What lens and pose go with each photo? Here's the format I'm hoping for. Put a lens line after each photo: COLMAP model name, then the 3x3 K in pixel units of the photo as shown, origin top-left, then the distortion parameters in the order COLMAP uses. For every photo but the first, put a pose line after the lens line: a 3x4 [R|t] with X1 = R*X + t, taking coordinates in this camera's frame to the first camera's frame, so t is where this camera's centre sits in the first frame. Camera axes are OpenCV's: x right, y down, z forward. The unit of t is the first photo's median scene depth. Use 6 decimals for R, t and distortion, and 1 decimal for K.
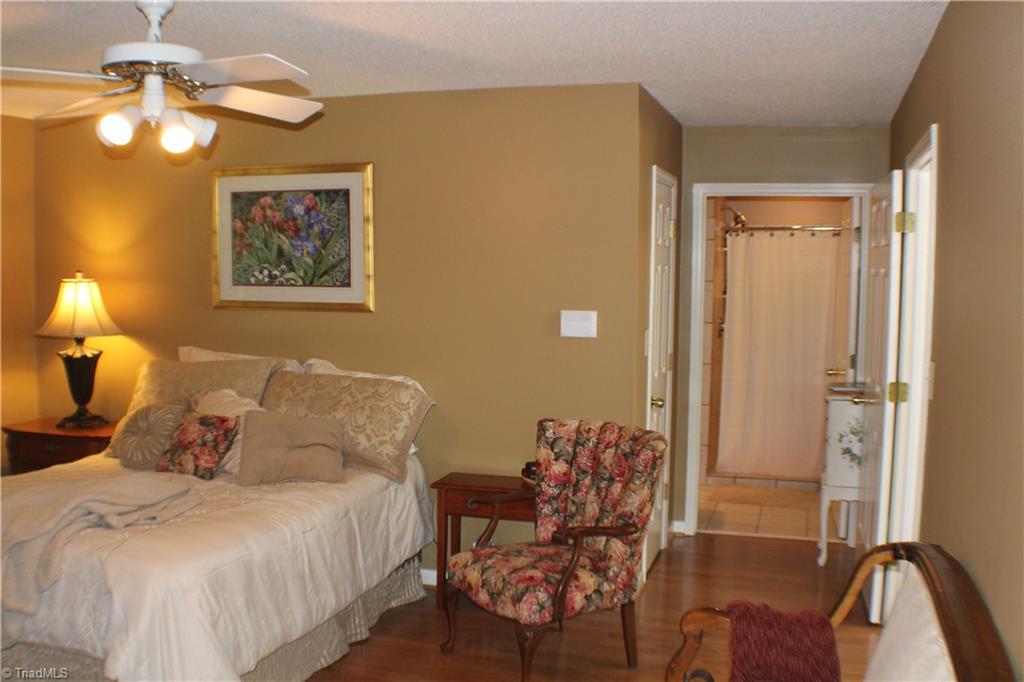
lens RADIAL K [[1000.0, 0, 498.4], [0, 1000.0, 343.0], [0, 0, 1]] dist [-0.166649, 0.029202]
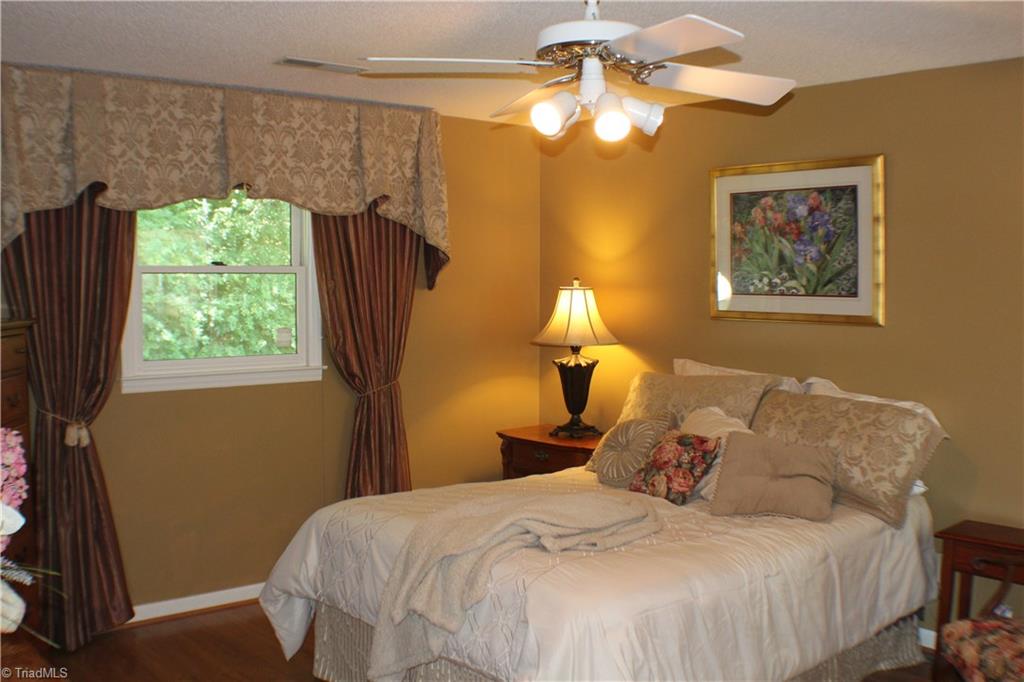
lens RADIAL K [[1000.0, 0, 498.4], [0, 1000.0, 343.0], [0, 0, 1]] dist [-0.166649, 0.029202]
pose [[0.848807, 0.026224, -0.528053, 0.043187], [-0.033370, 0.999435, -0.004005, -0.002208], [0.527649, 0.021020, 0.849202, 0.117589]]
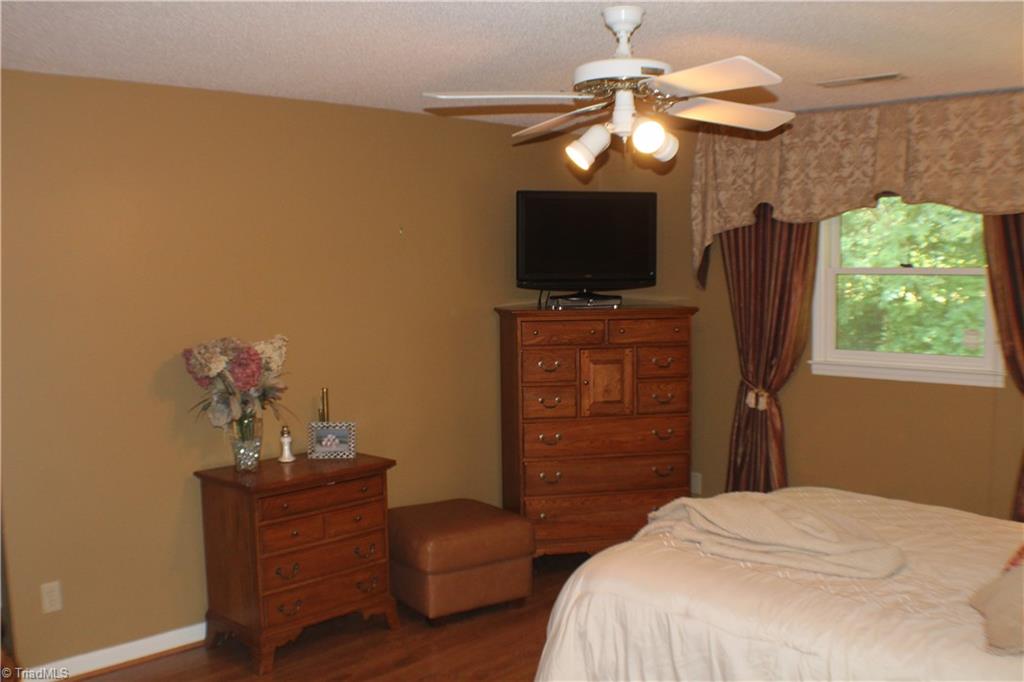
lens RADIAL K [[1000.0, 0, 498.4], [0, 1000.0, 343.0], [0, 0, 1]] dist [-0.166649, 0.029202]
pose [[-0.457183, 0.040801, -0.888436, 0.424761], [-0.078401, 0.993209, 0.085958, -0.051745], [0.885910, 0.108953, -0.450879, 0.928175]]
